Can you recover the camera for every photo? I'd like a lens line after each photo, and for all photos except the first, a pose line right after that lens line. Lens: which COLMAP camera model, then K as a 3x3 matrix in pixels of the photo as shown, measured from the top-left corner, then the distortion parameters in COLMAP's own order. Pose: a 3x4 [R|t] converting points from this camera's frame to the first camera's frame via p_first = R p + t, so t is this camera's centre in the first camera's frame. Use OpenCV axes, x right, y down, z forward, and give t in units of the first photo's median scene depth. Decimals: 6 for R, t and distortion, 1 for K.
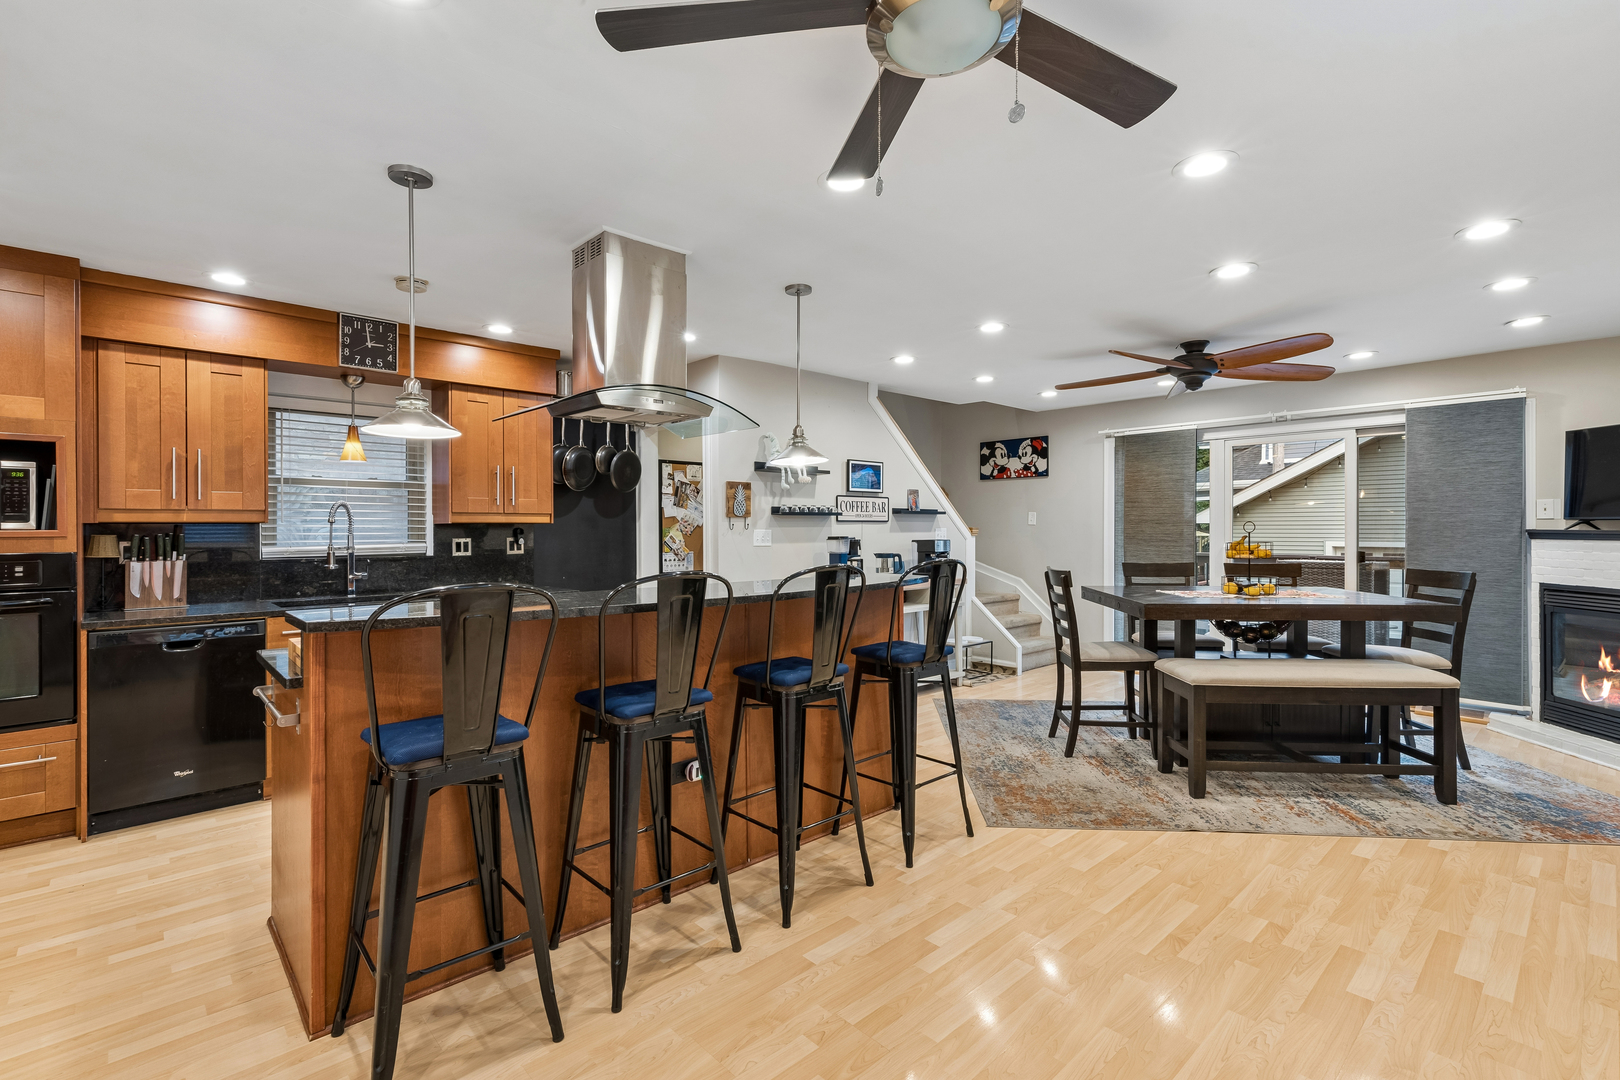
lens RADIAL K [[737.0, 0, 813.4], [0, 737.0, 533.1], [0, 0, 1]] dist [0.017911, 0.000256]
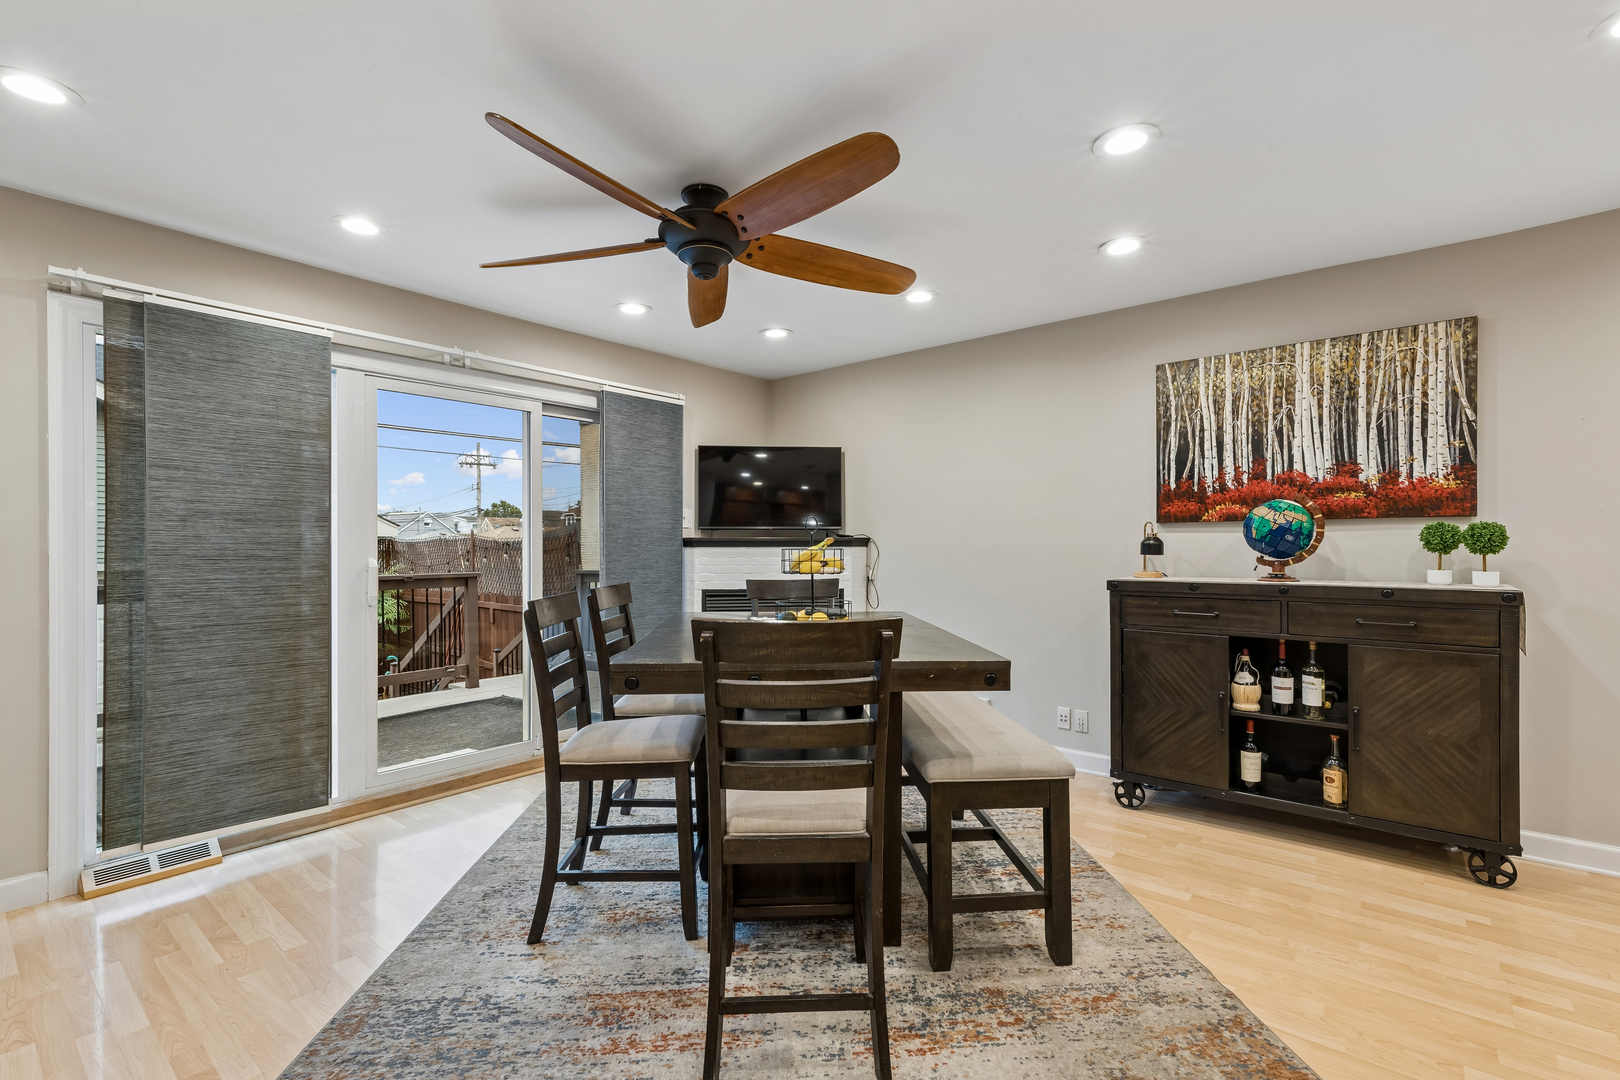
lens RADIAL K [[737.0, 0, 812.6], [0, 737.0, 543.5], [0, 0, 1]] dist [0.017911, 0.000256]
pose [[-0.140548, 0.003560, 0.990067, -0.049962], [0.007893, 0.999966, -0.002476, 0.006560], [-0.990042, 0.007466, -0.140571, 0.973881]]
